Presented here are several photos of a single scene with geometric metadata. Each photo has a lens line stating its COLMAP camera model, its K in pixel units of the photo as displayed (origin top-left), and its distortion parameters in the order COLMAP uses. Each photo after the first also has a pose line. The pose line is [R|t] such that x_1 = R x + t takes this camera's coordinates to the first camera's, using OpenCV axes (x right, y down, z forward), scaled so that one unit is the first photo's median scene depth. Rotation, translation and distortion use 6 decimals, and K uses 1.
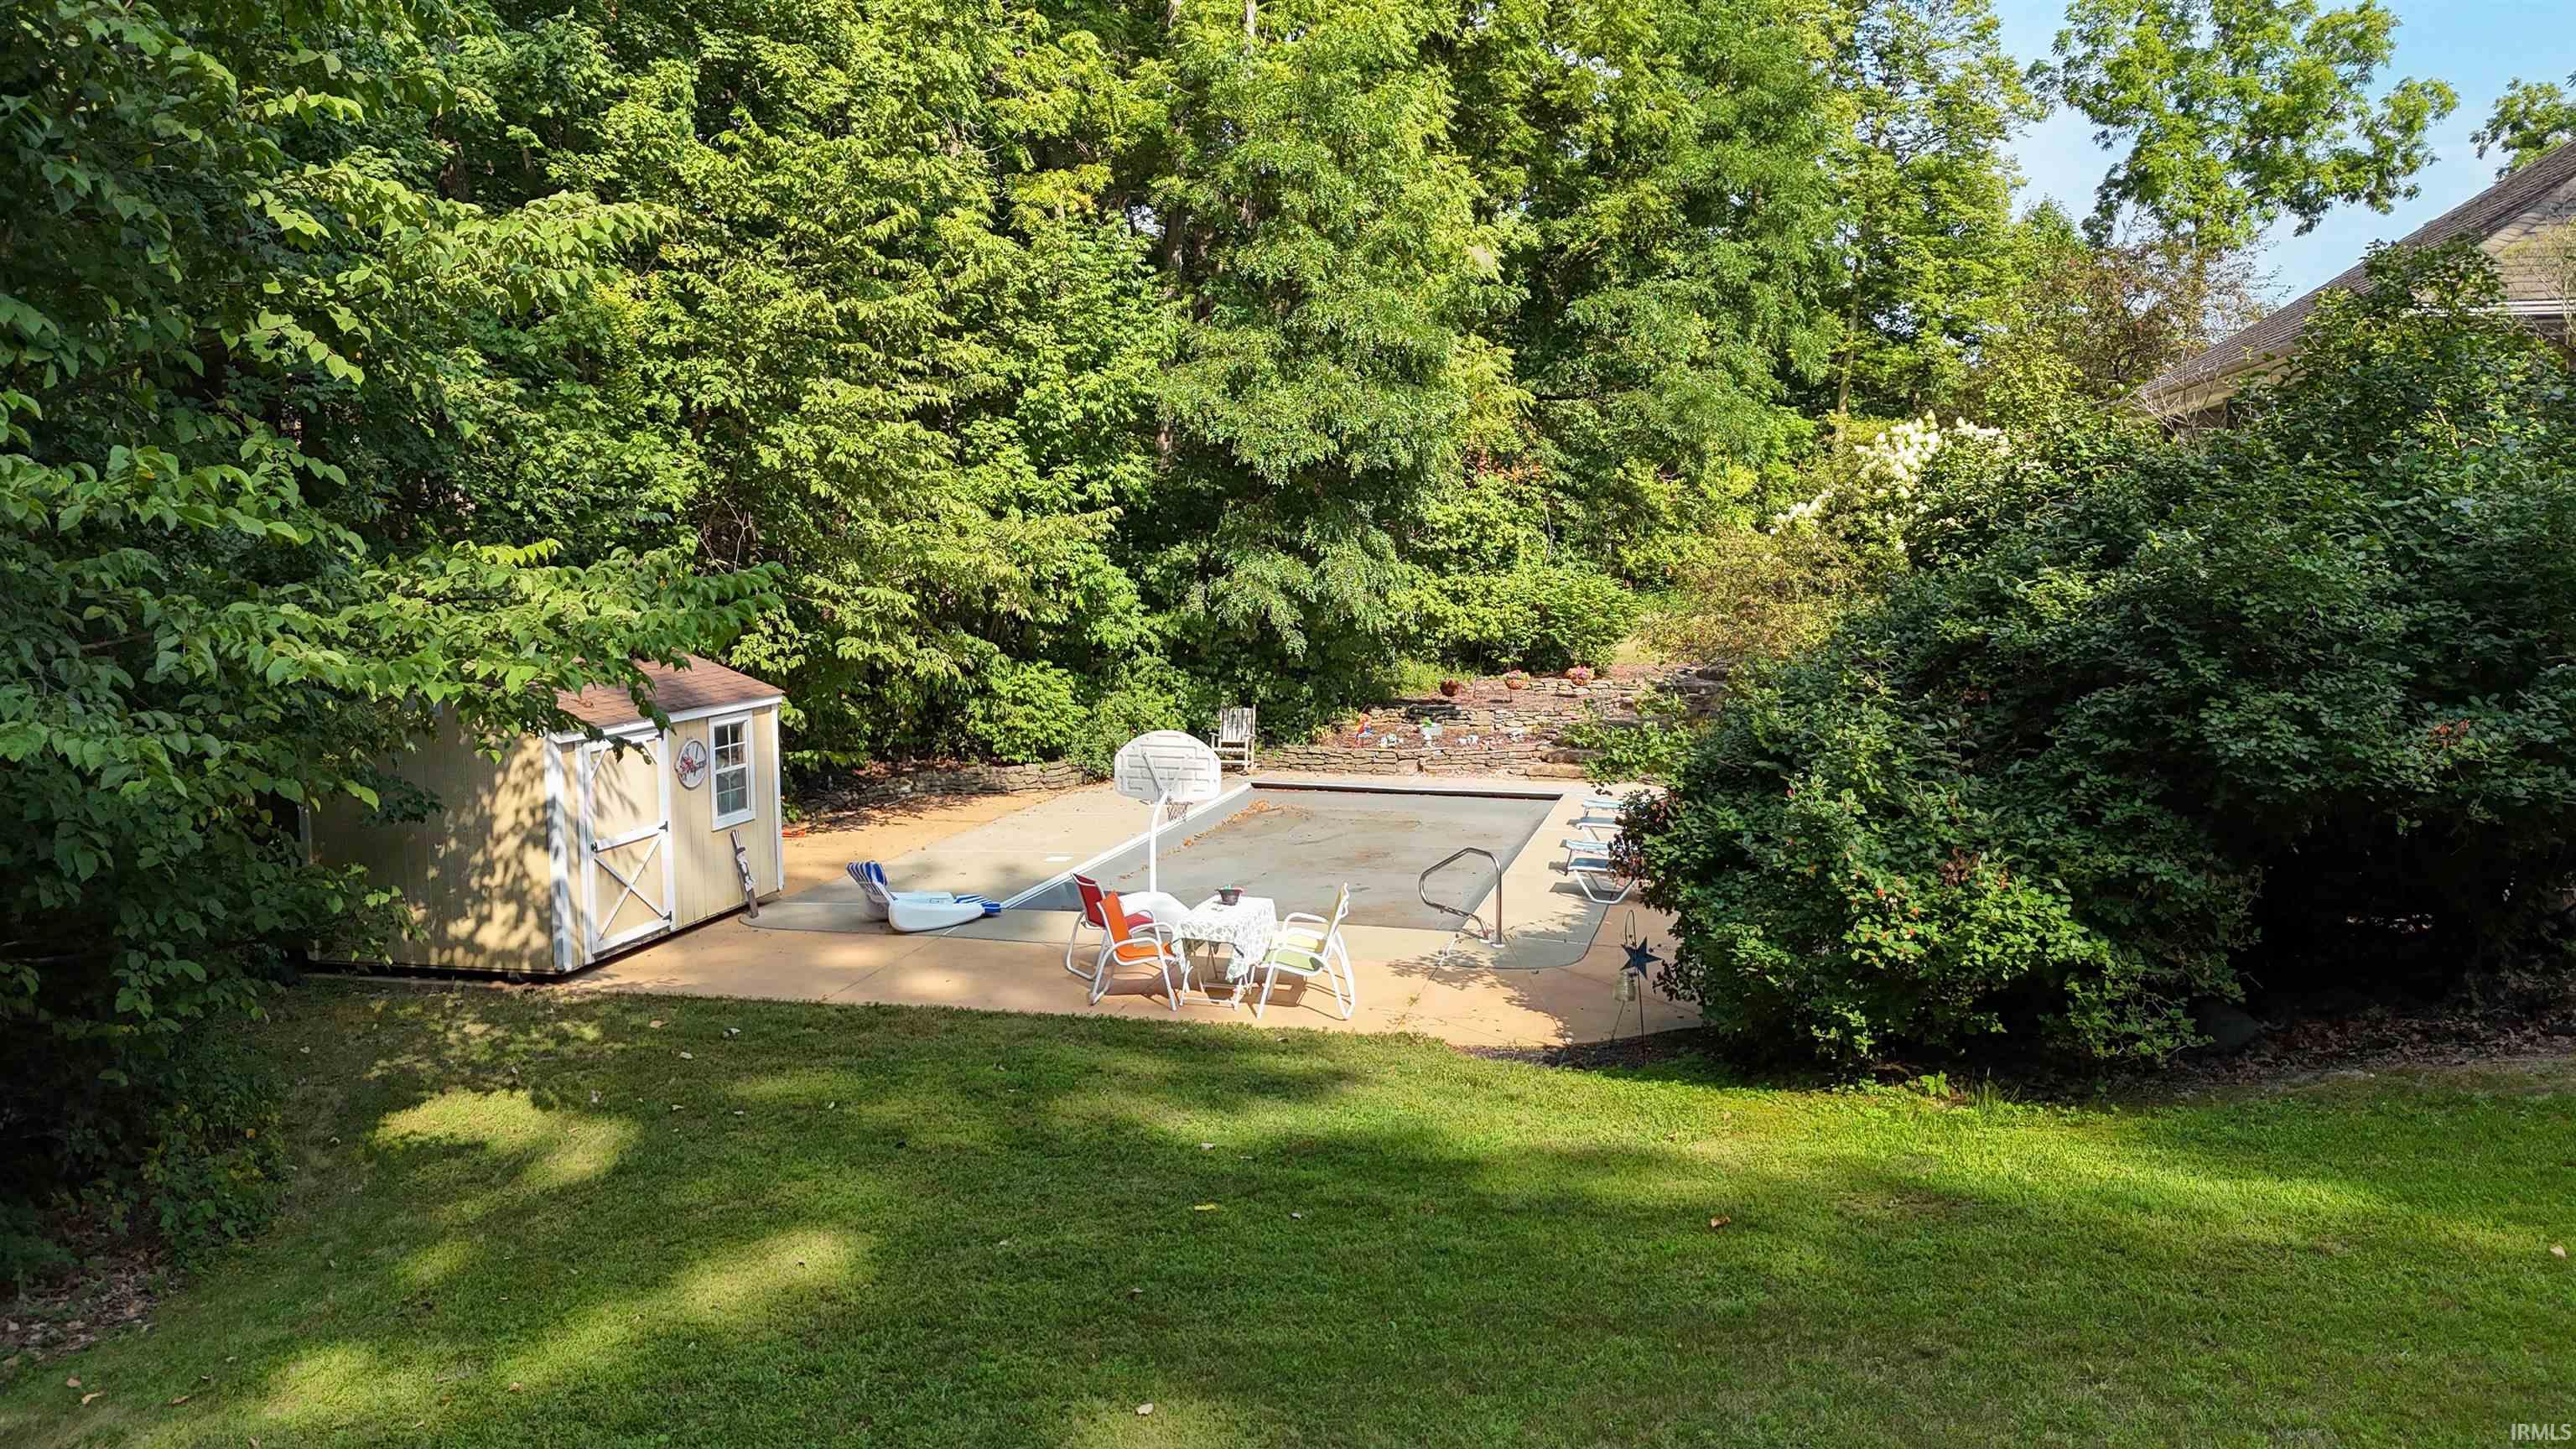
lens RADIAL K [[1900.1, 0, 1288.0], [0, 1900.1, 724.5], [0, 0, 1]] dist [0.080821, -0.118832]
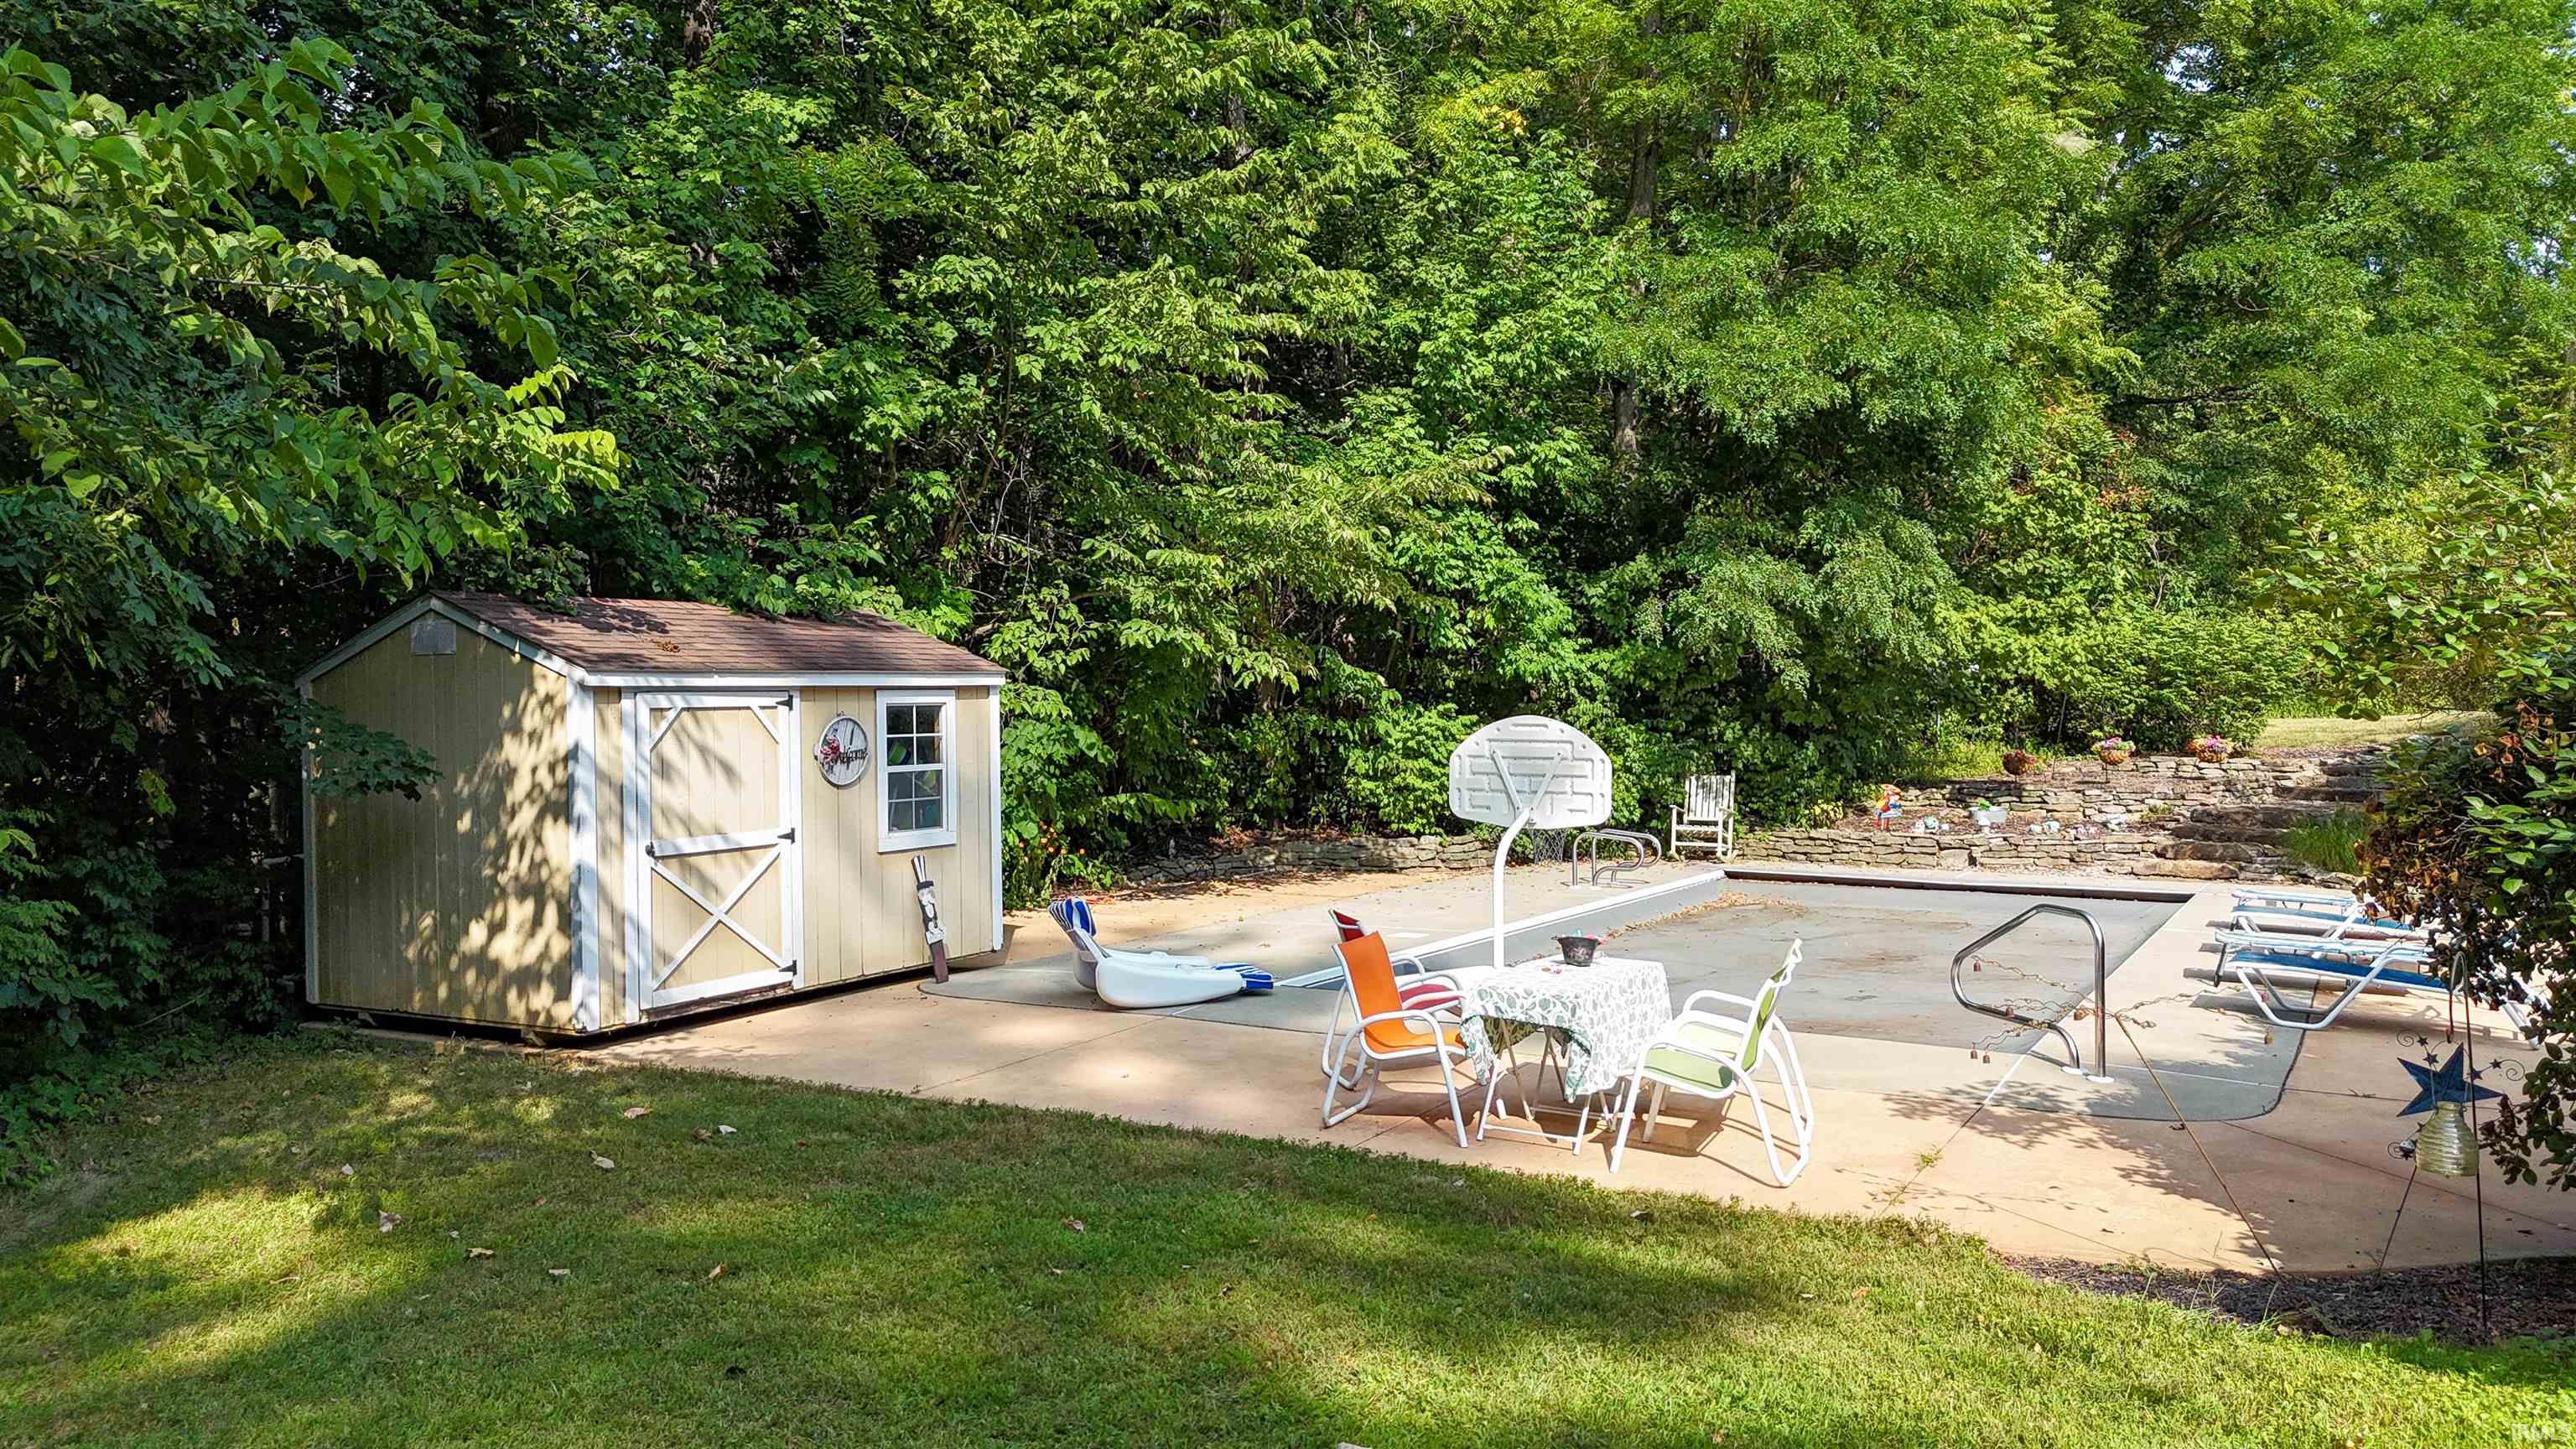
lens RADIAL K [[1860.5, 0, 1149.6], [0, 1860.5, 777.3], [0, 0, 1]] dist [0.004105, -0.108936]
pose [[0.937240, 0.015757, -0.348330, 0.023862], [-0.036668, 0.997893, -0.053521, 0.043509], [0.346753, 0.062934, 0.935843, 0.258187]]
